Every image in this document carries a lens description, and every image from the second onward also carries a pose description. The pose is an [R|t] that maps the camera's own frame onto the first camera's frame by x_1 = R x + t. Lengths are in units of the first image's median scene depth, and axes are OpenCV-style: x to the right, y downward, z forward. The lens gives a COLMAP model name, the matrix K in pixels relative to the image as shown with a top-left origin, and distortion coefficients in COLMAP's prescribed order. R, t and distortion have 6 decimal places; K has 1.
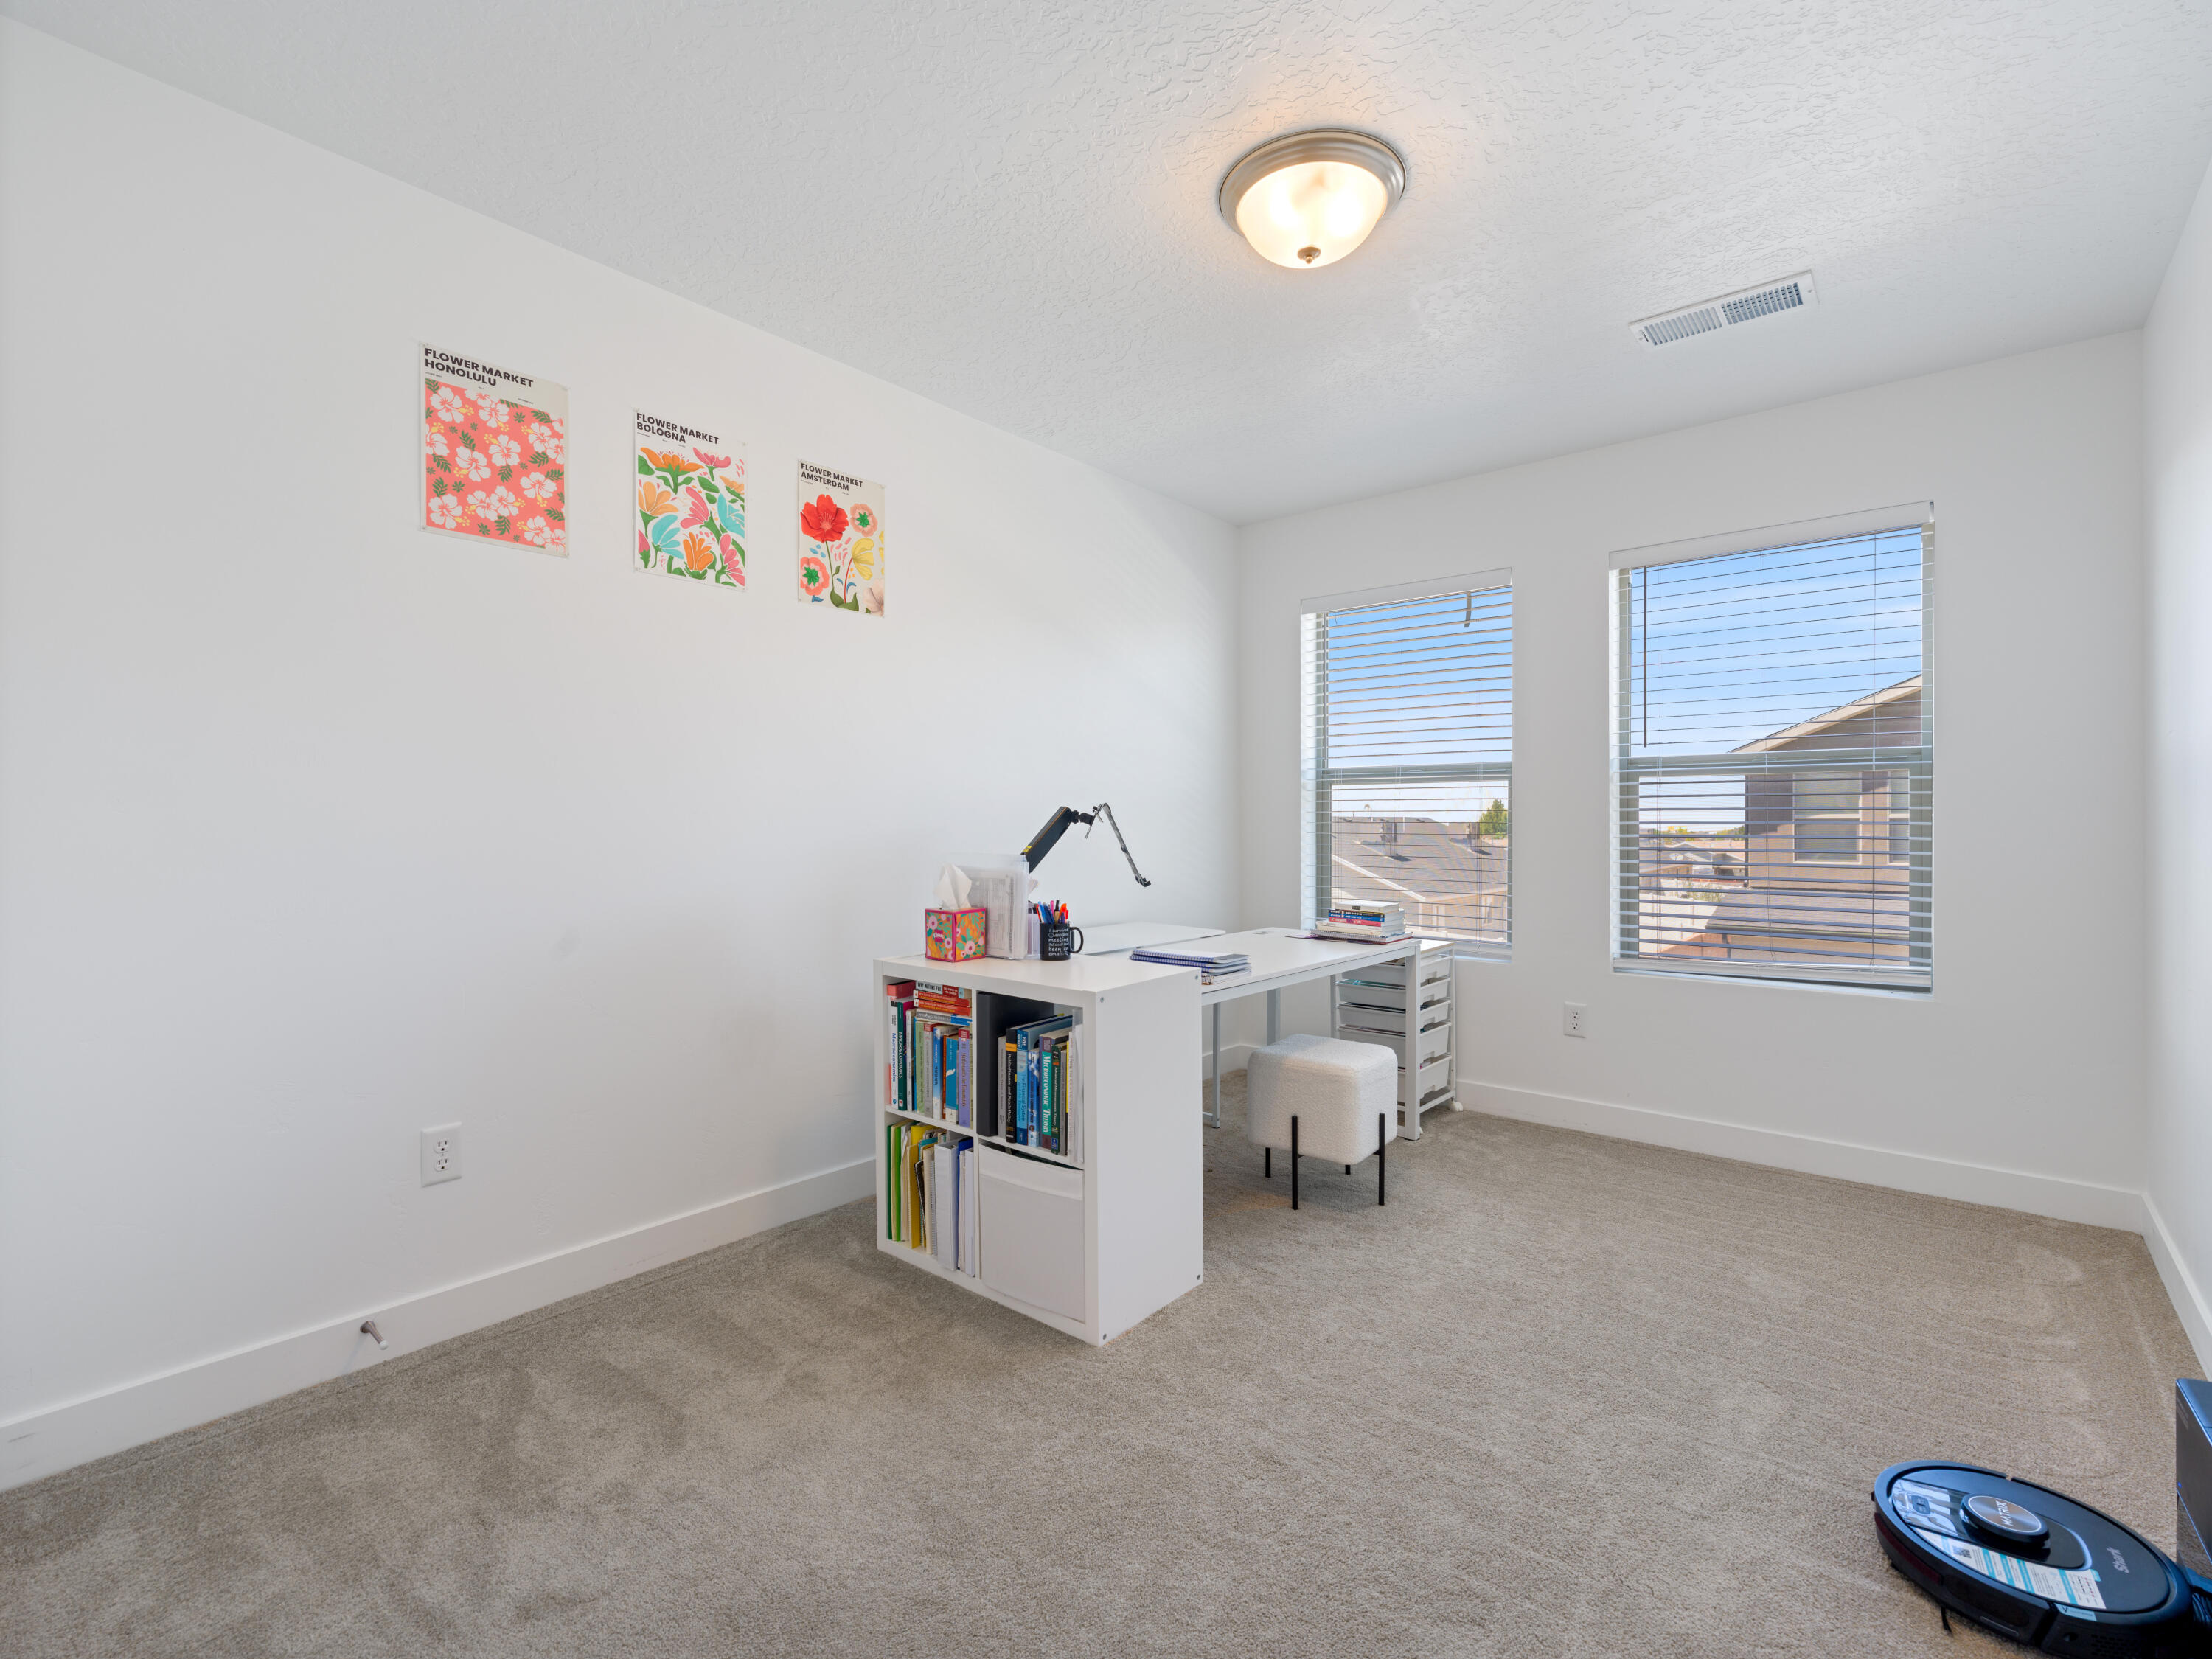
lens RADIAL K [[1030.2, 0, 1102.0], [0, 1030.2, 829.6], [0, 0, 1]] dist [0.007499, -0.003052]
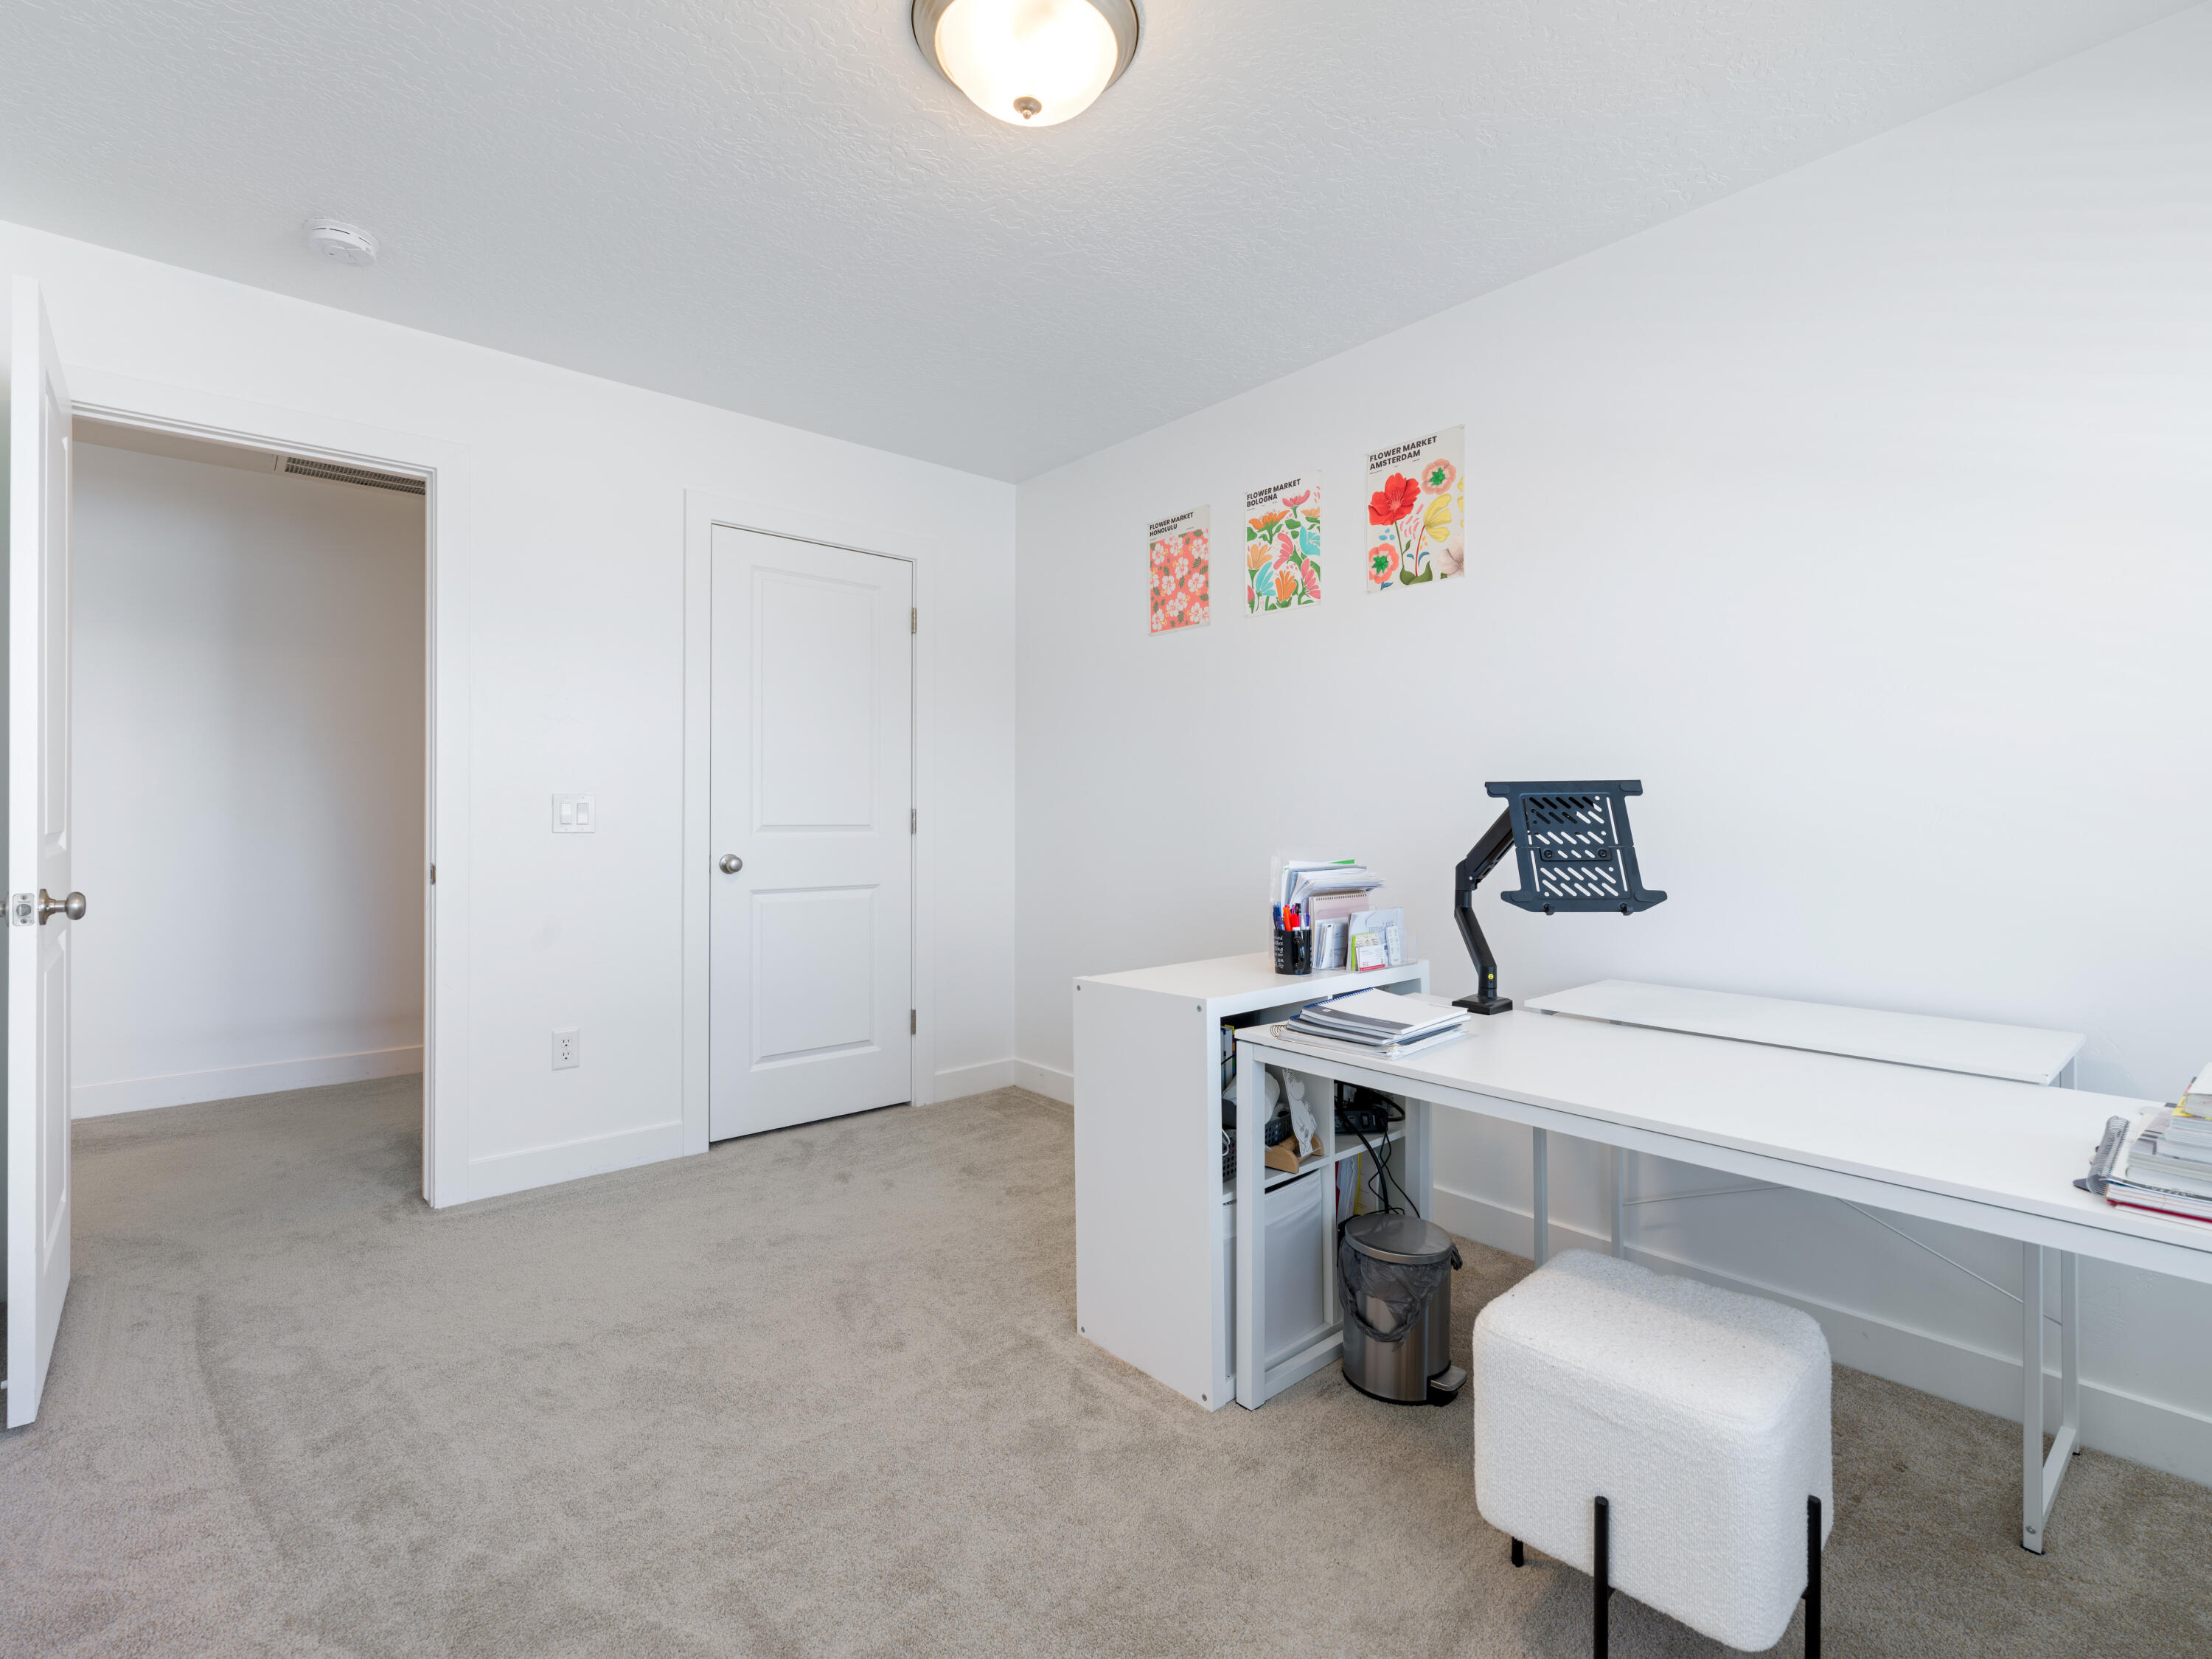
lens RADIAL K [[1030.2, 0, 1103.9], [0, 1030.2, 820.3], [0, 0, 1]] dist [0.007499, -0.003052]
pose [[-0.154314, 0.008770, -0.987983, 0.808953], [-0.001879, 0.999956, 0.009170, -0.007649], [0.988020, 0.003271, -0.154291, 0.967165]]
